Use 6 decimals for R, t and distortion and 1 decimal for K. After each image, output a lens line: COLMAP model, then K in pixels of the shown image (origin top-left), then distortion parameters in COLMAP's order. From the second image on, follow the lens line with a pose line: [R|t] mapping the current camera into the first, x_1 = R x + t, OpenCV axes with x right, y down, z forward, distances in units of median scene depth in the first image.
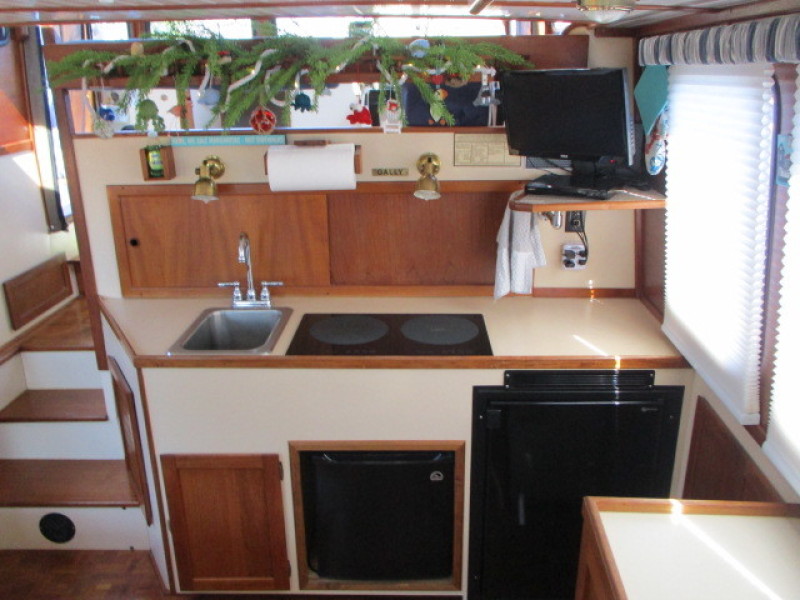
lens RADIAL K [[649.8, 0, 394.1], [0, 649.8, 290.9], [0, 0, 1]] dist [-0.027136, 0.010102]
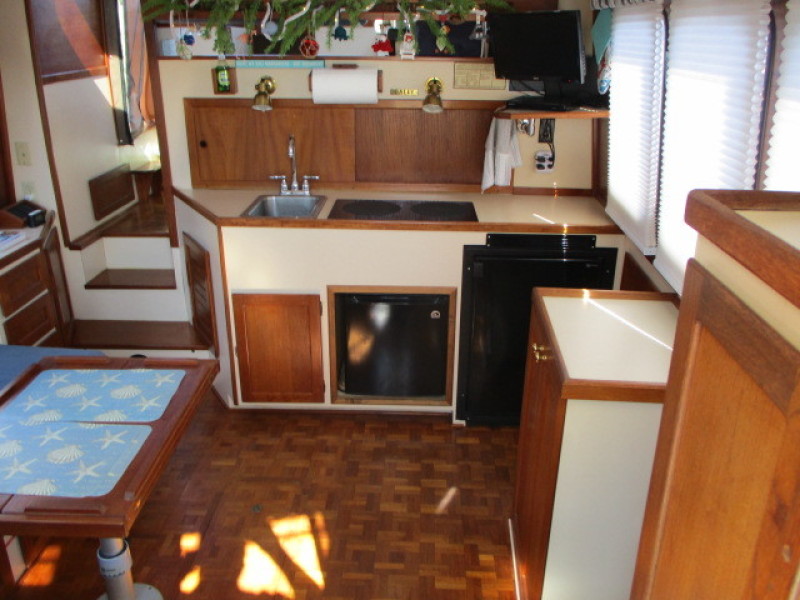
lens RADIAL K [[649.8, 0, 395.1], [0, 649.8, 285.2], [0, 0, 1]] dist [-0.027136, 0.010102]
pose [[0.999776, 0.019531, 0.008150, -0.028076], [-0.019898, 0.998664, 0.047679, 0.144535], [-0.007208, -0.047831, 0.998829, -0.318916]]
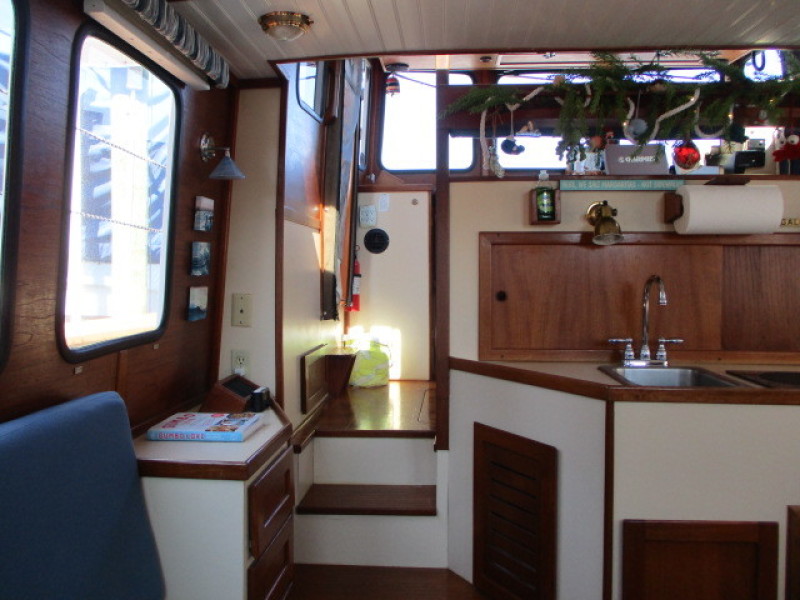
lens RADIAL K [[649.8, 0, 405.0], [0, 649.8, 302.3], [0, 0, 1]] dist [-0.027136, 0.010102]
pose [[0.999304, 0.016971, -0.033204, -0.539291], [-0.025442, 0.961289, -0.274363, 0.195236], [0.027263, 0.275017, 0.961053, 0.144077]]
